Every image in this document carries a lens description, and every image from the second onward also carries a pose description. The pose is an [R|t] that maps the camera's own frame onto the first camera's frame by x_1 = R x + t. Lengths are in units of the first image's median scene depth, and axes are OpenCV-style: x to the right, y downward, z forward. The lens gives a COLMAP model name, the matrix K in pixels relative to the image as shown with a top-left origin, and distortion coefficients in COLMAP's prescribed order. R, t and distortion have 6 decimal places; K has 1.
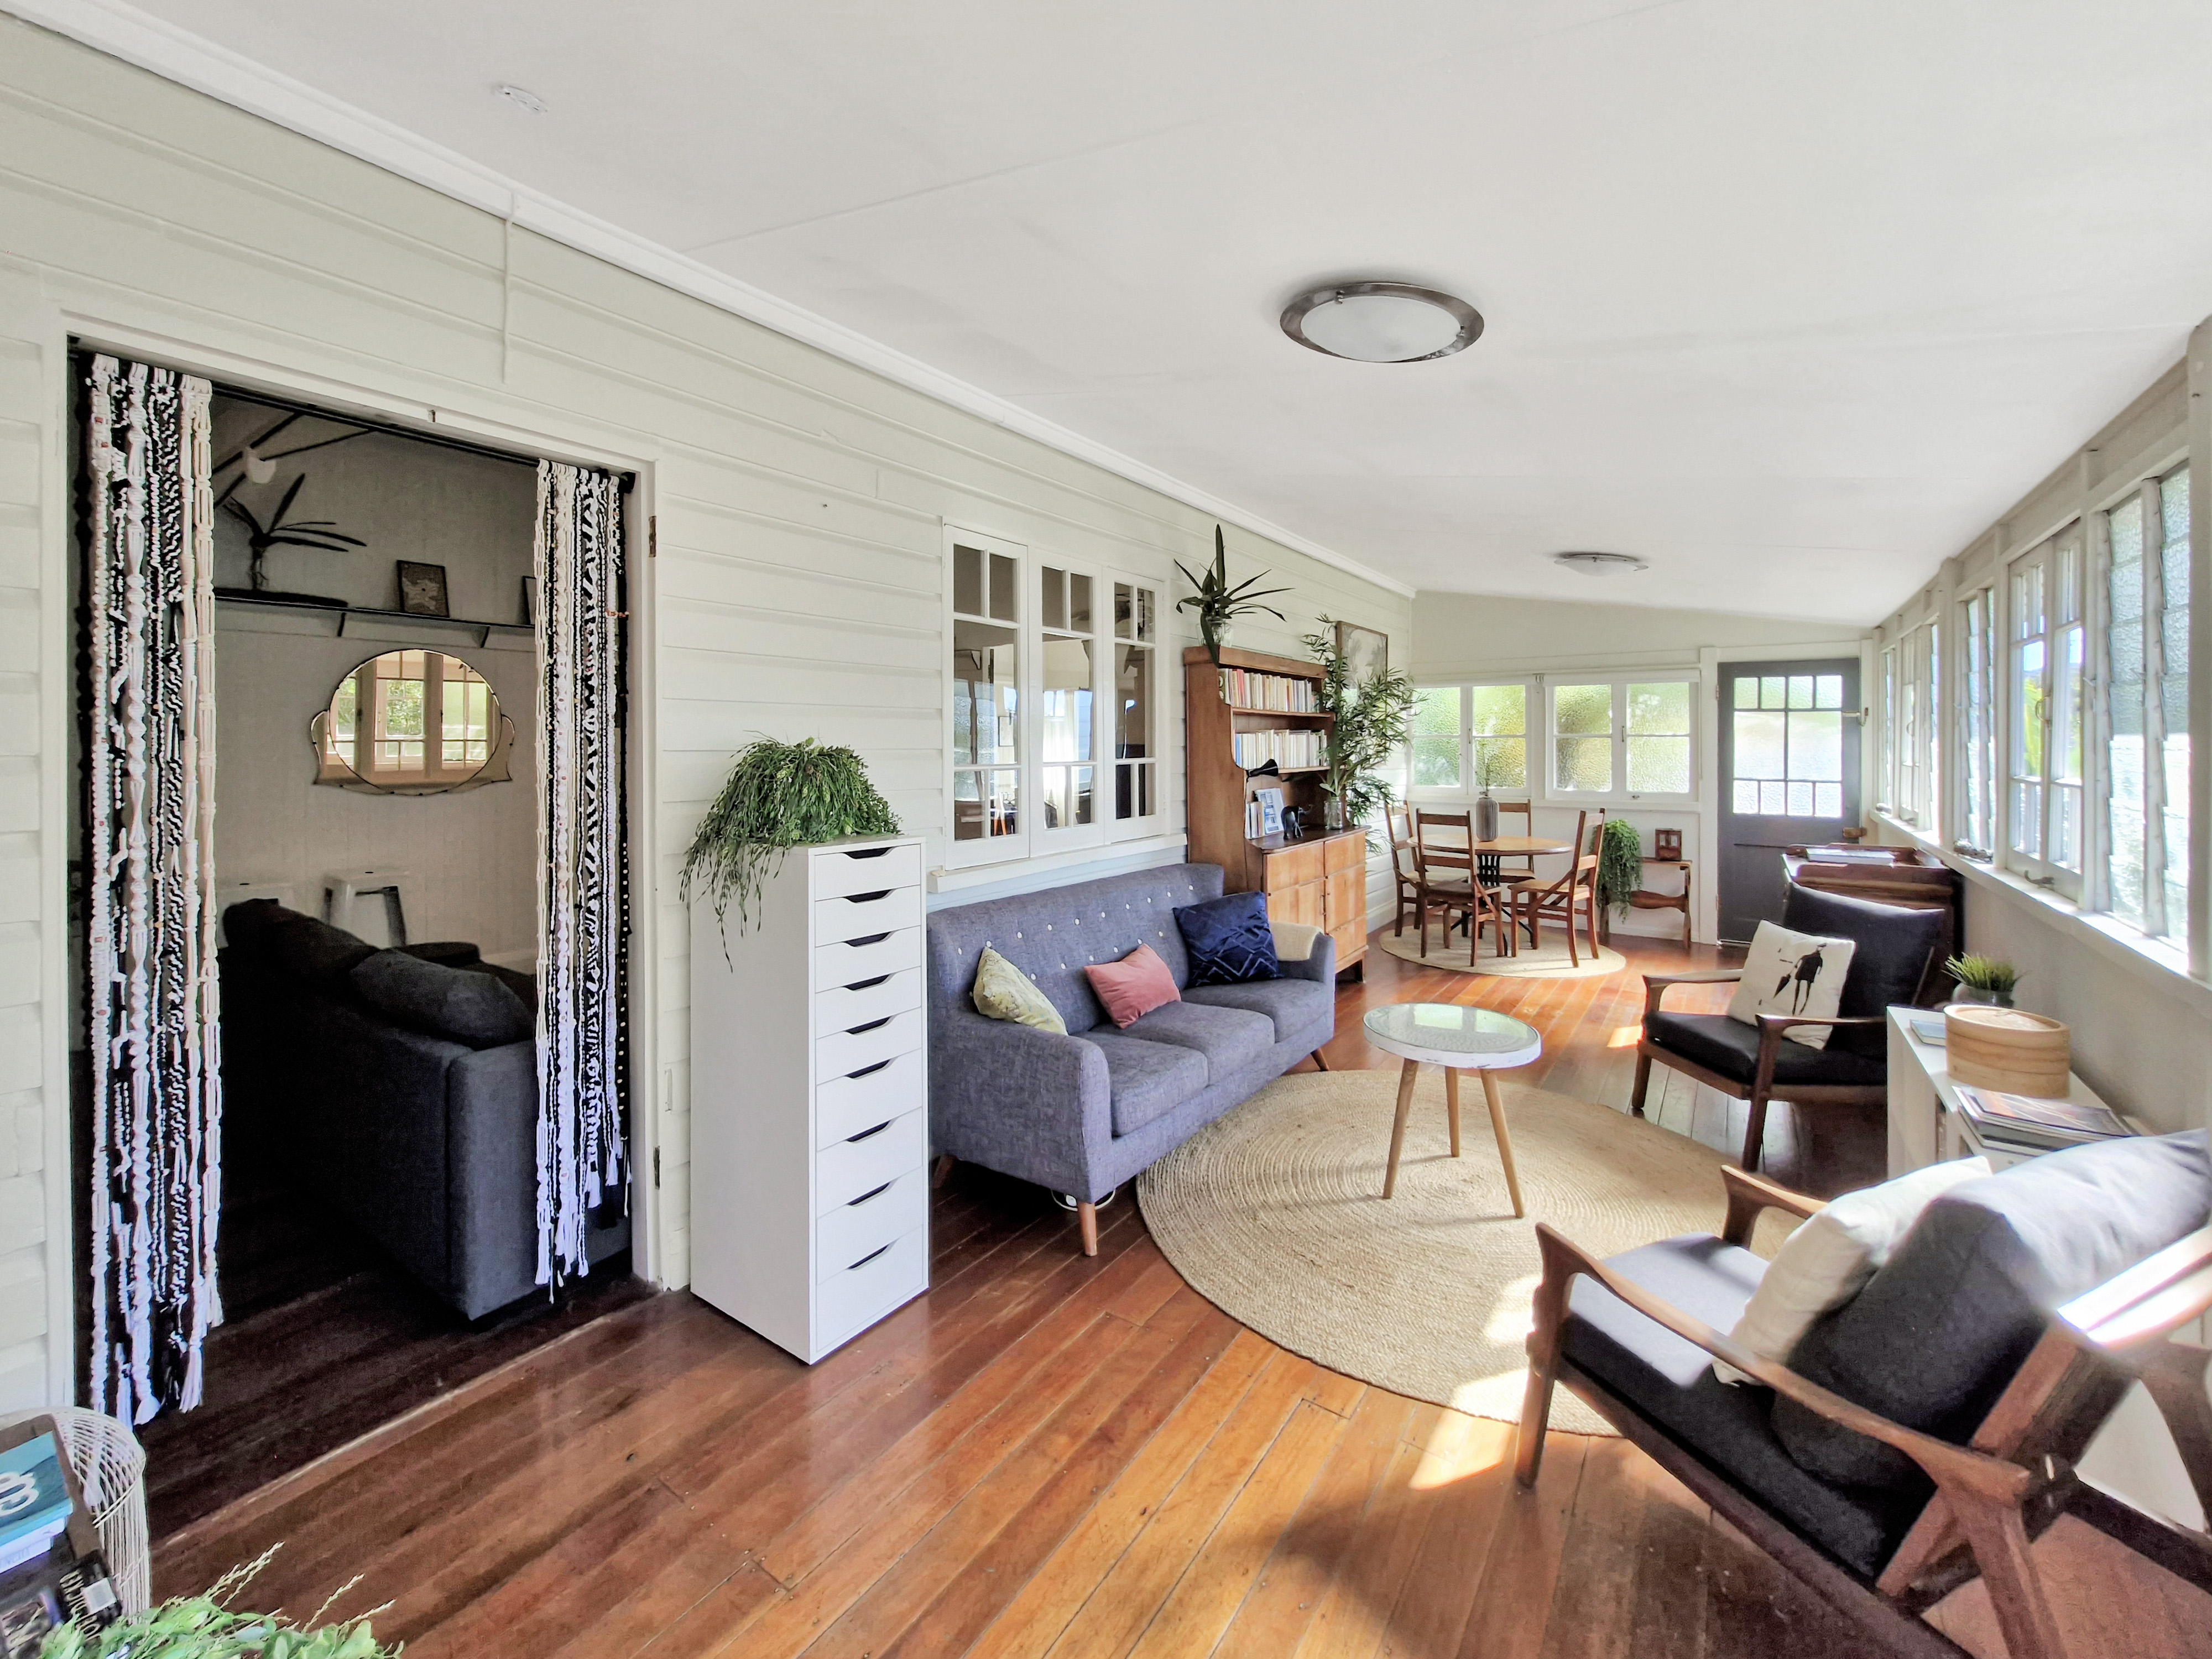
lens RADIAL K [[890.2, 0, 1052.1], [0, 890.2, 744.4], [0, 0, 1]] dist [0.000741, 0.000179]
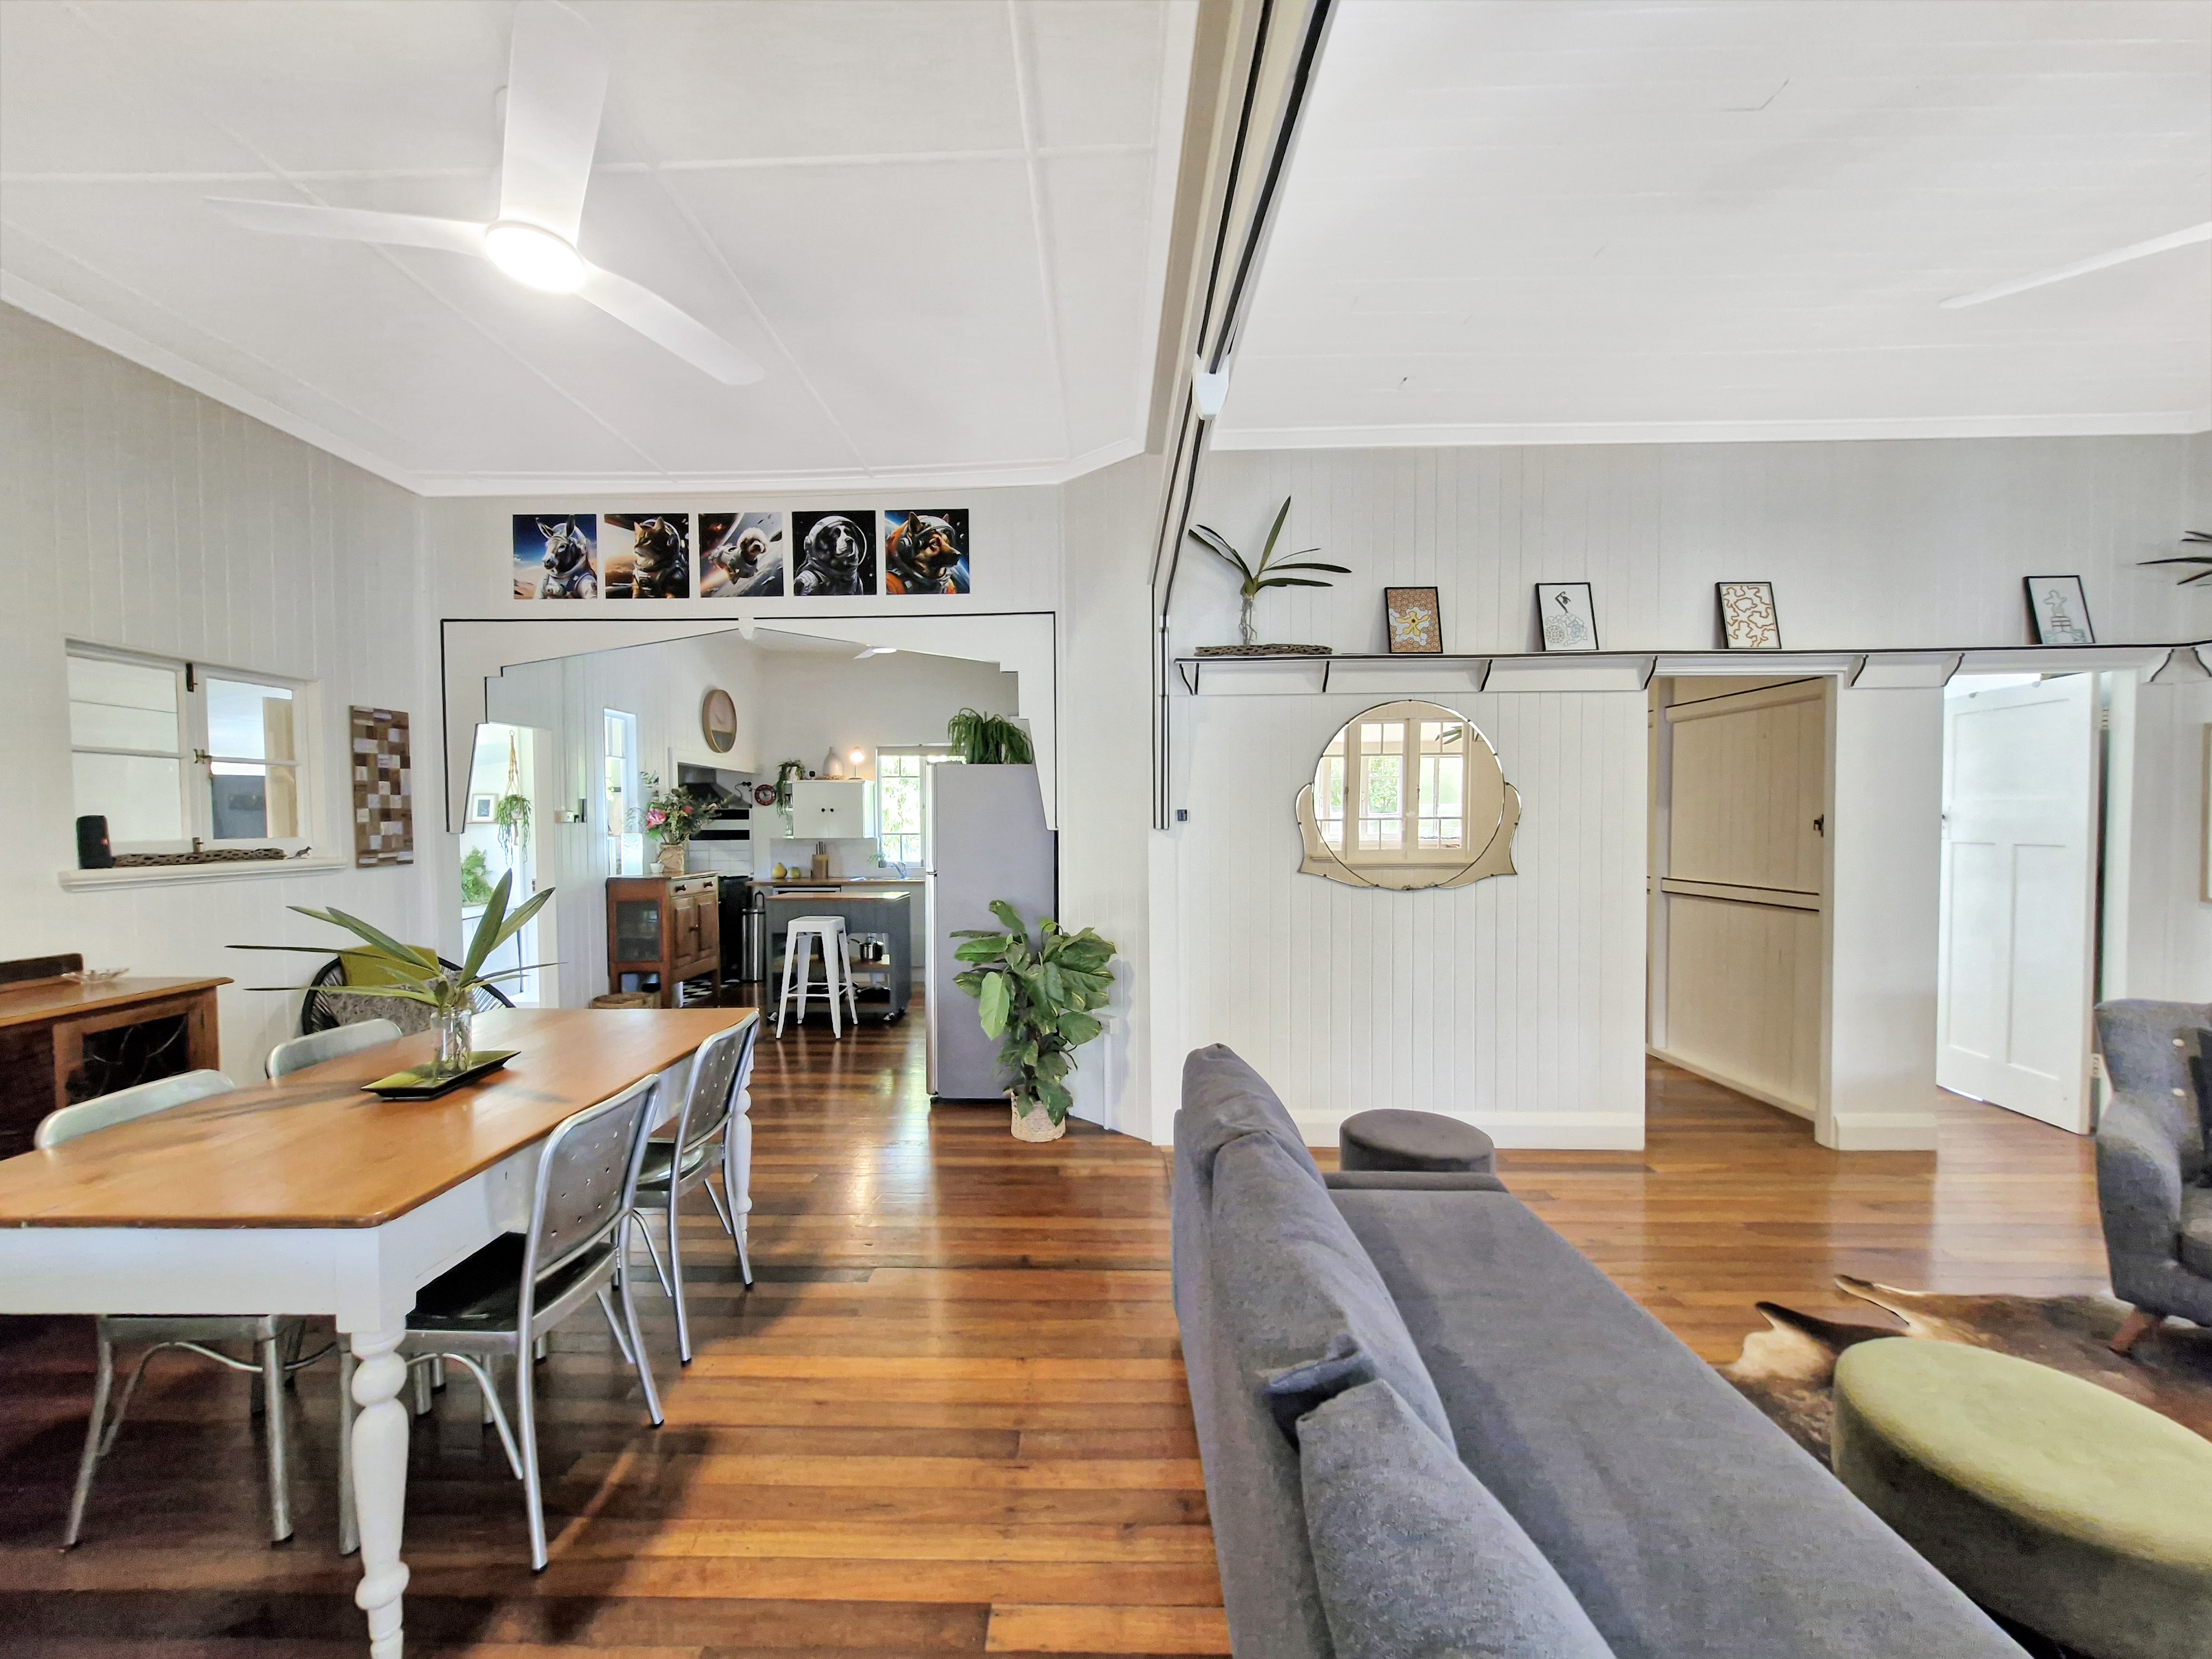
lens RADIAL K [[890.2, 0, 1100.3], [0, 890.2, 827.2], [0, 0, 1]] dist [0.000741, 0.000179]
pose [[0.595159, 0.003135, -0.803602, -0.248353], [0.002531, 0.999980, 0.005776, -0.002479], [0.803604, -0.005471, 0.595139, 0.325014]]
